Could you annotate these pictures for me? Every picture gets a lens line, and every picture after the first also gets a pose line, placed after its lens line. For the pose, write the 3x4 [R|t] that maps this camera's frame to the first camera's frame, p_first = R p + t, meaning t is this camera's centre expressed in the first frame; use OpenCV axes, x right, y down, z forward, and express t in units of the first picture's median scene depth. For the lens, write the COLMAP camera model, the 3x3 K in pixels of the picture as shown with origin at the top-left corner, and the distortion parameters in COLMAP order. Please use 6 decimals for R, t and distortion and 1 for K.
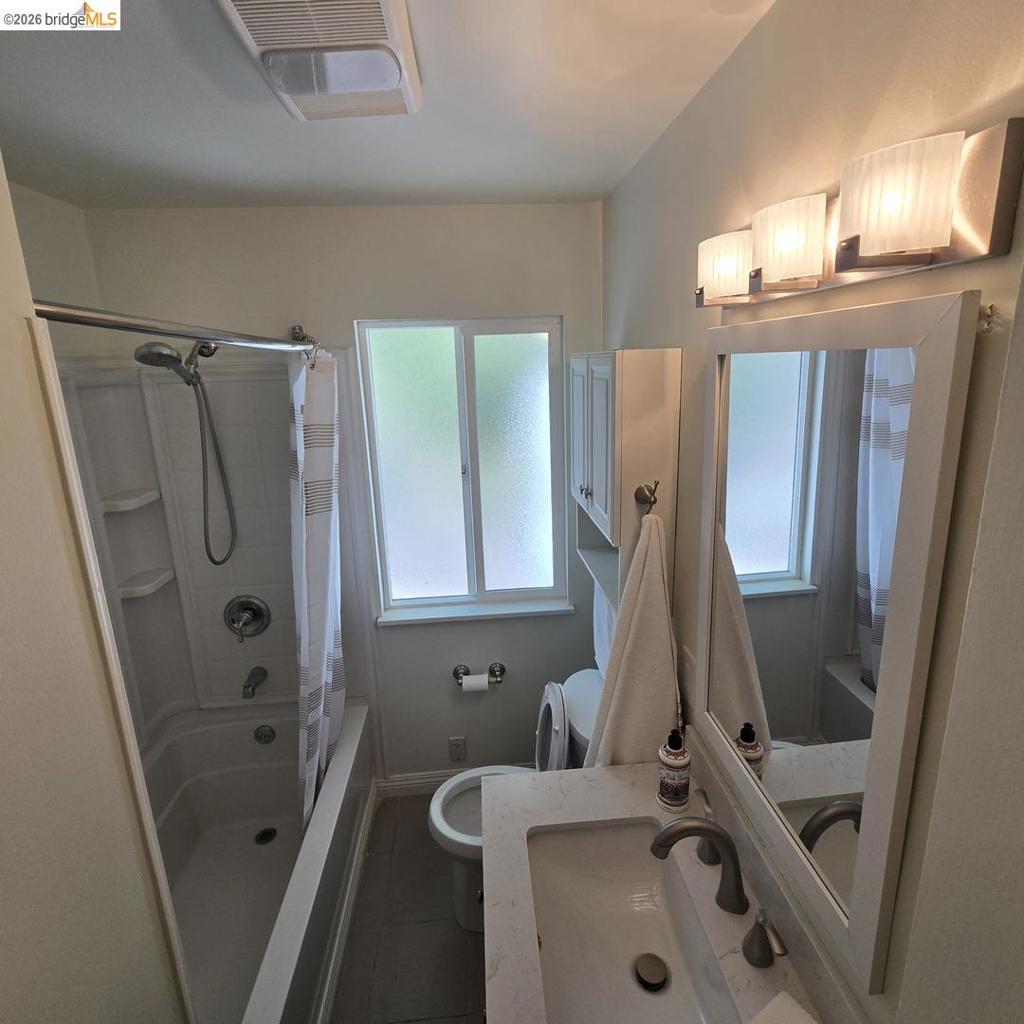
lens RADIAL K [[562.3, 0, 517.9], [0, 562.3, 500.7], [0, 0, 1]] dist [-0.002972, -0.001370]
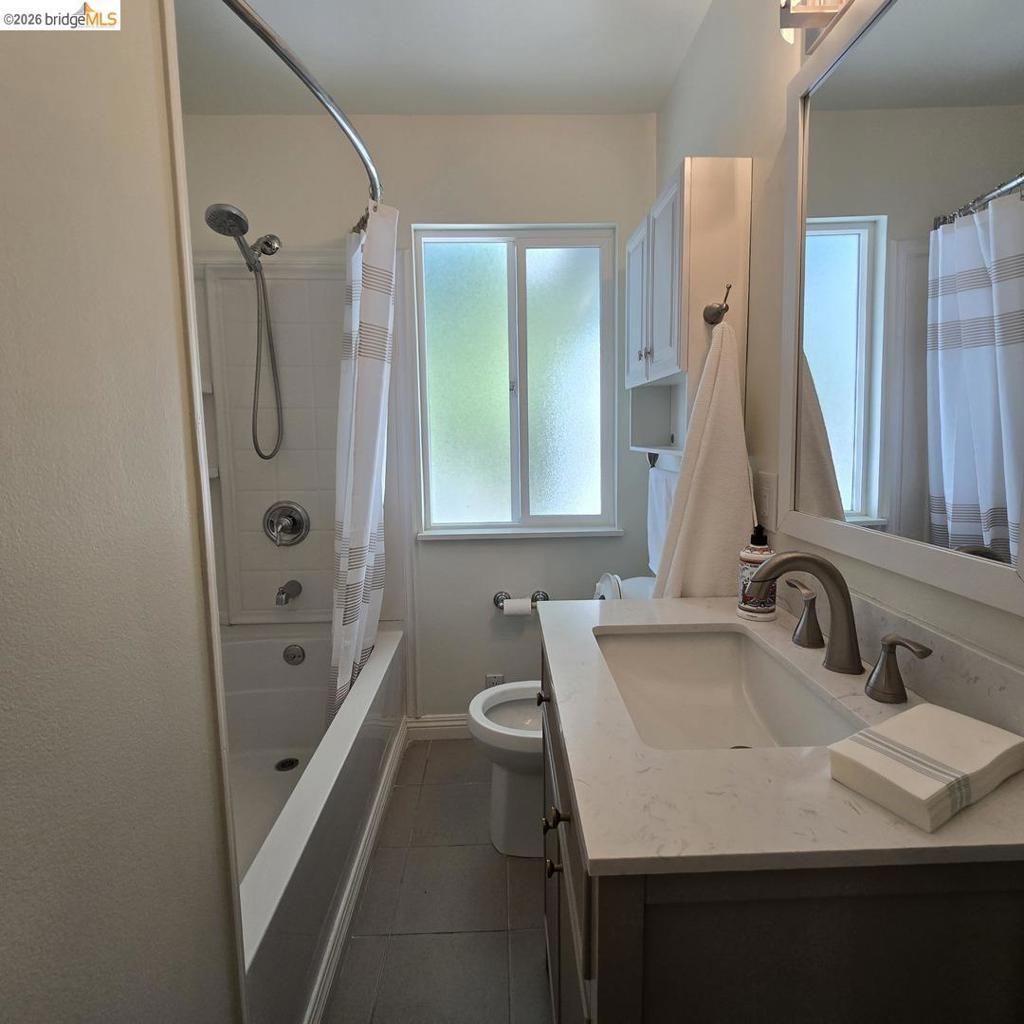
lens RADIAL K [[560.8, 0, 516.8], [0, 560.8, 502.2], [0, 0, 1]] dist [-0.002866, -0.000018]
pose [[0.998545, 0.020091, -0.050050, -0.042105], [-0.026099, 0.992134, -0.122433, 0.336140], [0.047197, 0.123561, 0.991214, 0.062526]]
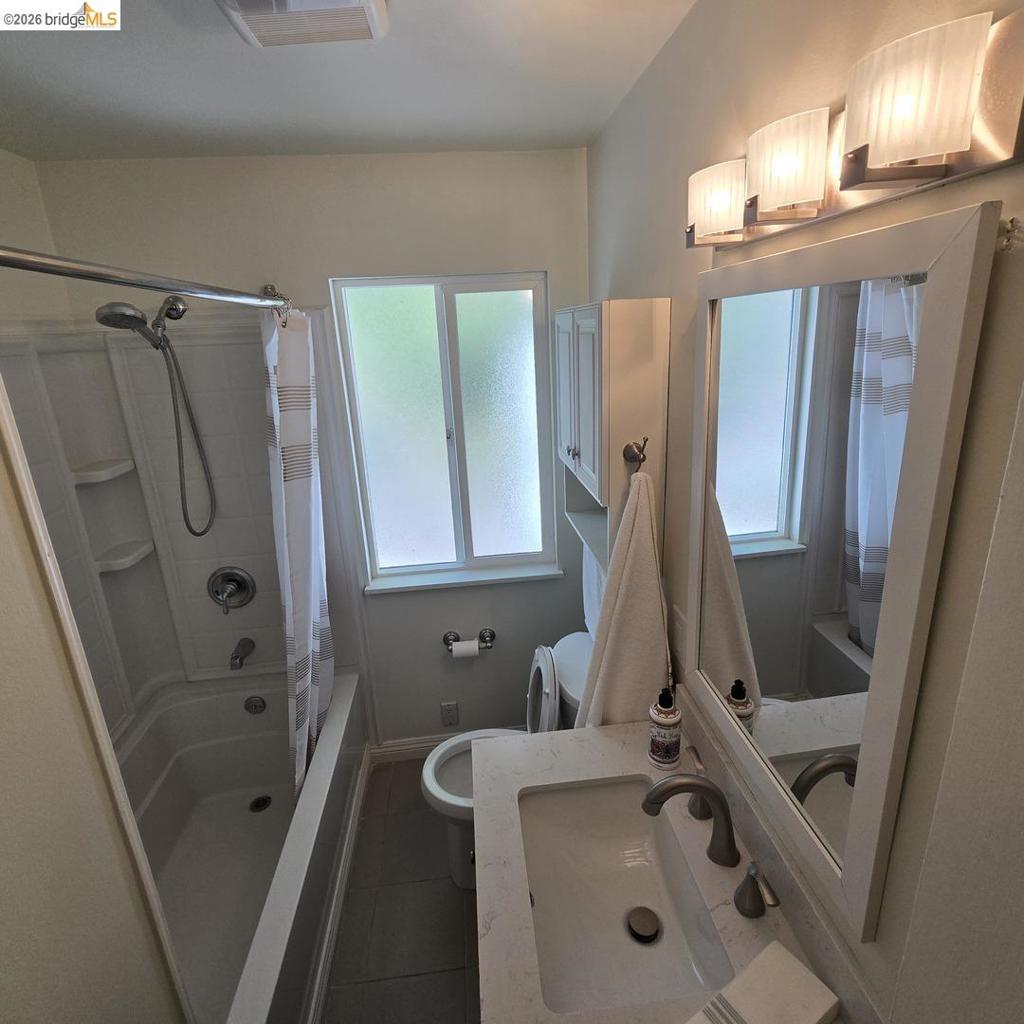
lens RADIAL K [[560.8, 0, 516.8], [0, 560.8, 502.2], [0, 0, 1]] dist [-0.002866, -0.000018]
pose [[0.999660, -0.019942, 0.016790, 0.004929], [0.018973, 0.998249, 0.056019, 0.013087], [-0.017878, -0.055682, 0.998289, 0.024518]]
